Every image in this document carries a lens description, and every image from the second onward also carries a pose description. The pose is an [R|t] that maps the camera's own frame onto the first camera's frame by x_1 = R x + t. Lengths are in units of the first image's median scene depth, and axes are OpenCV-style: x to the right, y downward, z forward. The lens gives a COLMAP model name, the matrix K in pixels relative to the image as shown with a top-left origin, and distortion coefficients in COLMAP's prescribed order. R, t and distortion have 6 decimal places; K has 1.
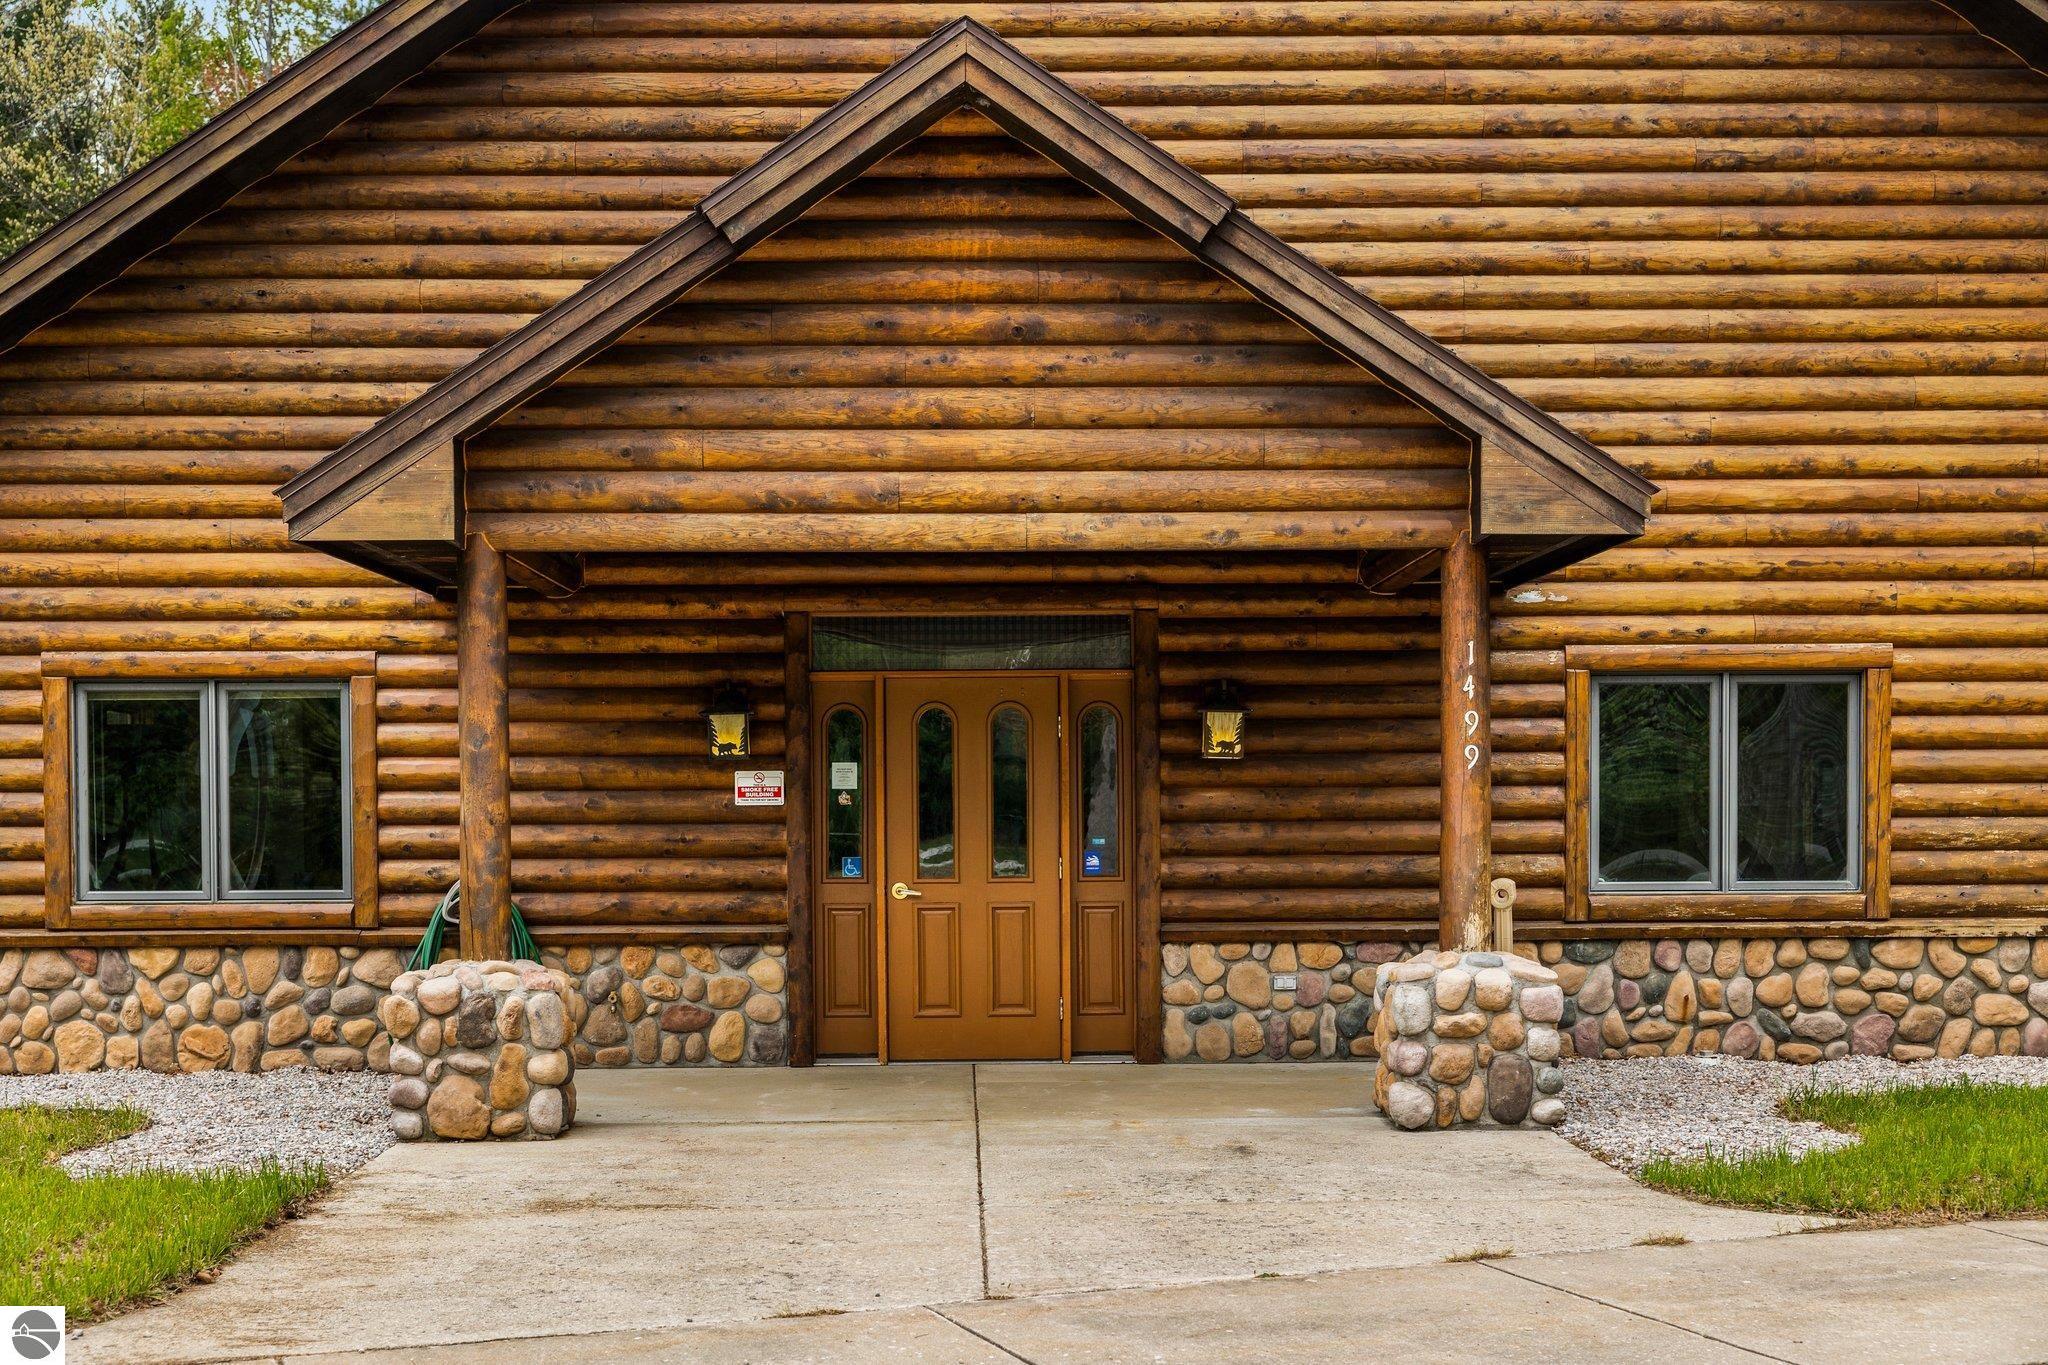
lens RADIAL K [[2833.6, 0, 1022.4], [0, 2833.6, 713.3], [0, 0, 1]] dist [0.007802, 0.023311]
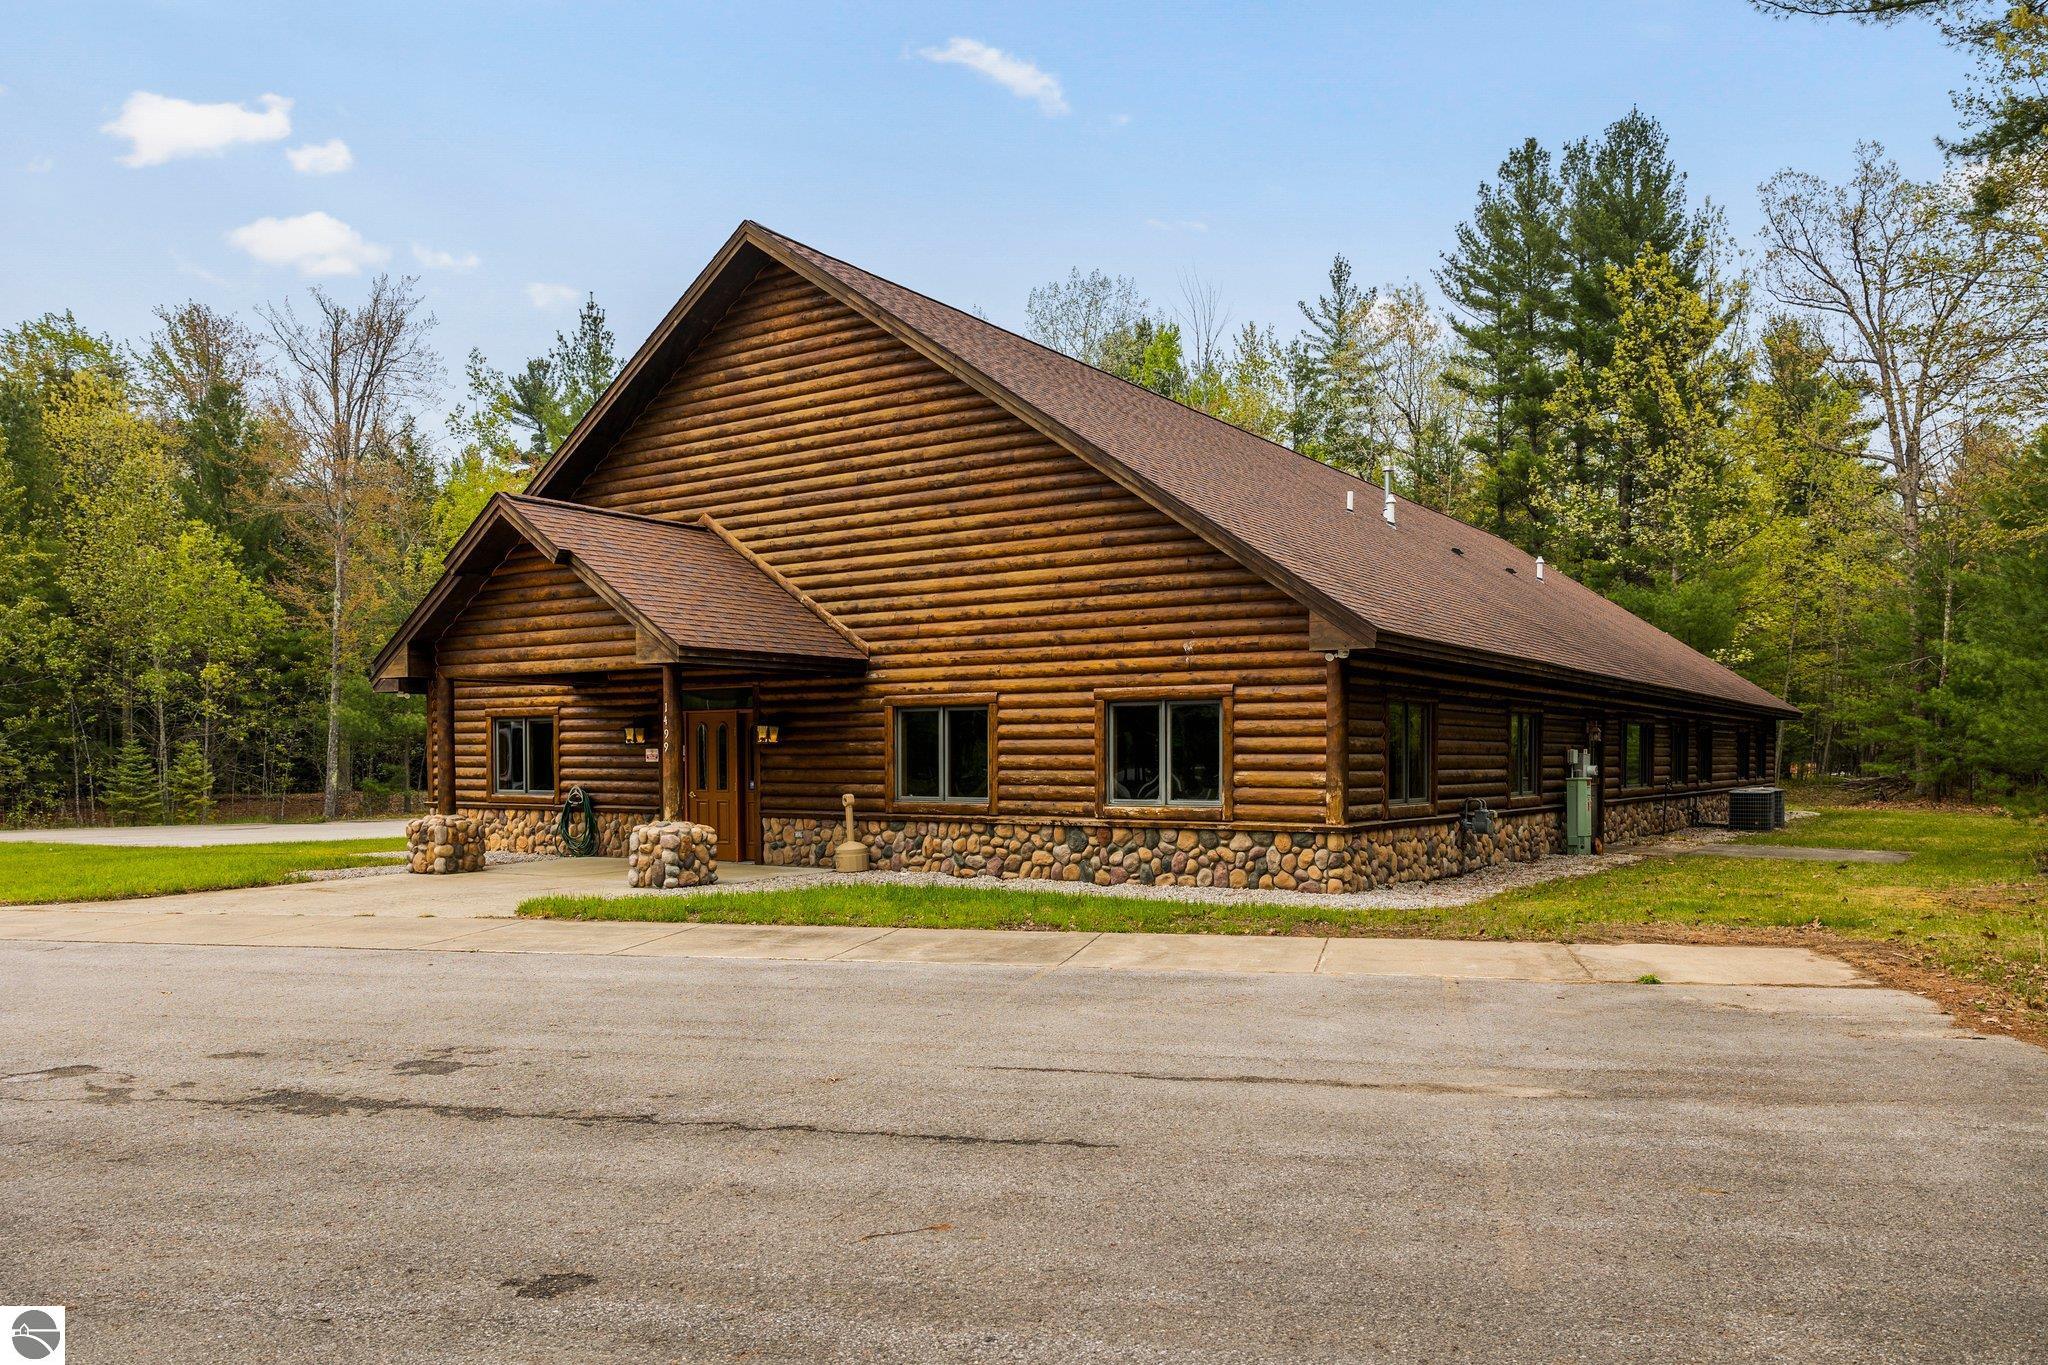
lens RADIAL K [[1460.2, 0, 1024.0], [0, 1460.2, 682.5], [0, 0, 1]] dist [-0.000172, -0.000090]
pose [[0.822922, -0.025311, -0.567590, 0.979174], [0.018966, 0.999674, -0.017082, -0.012084], [0.567837, 0.003293, 0.823134, 0.063044]]
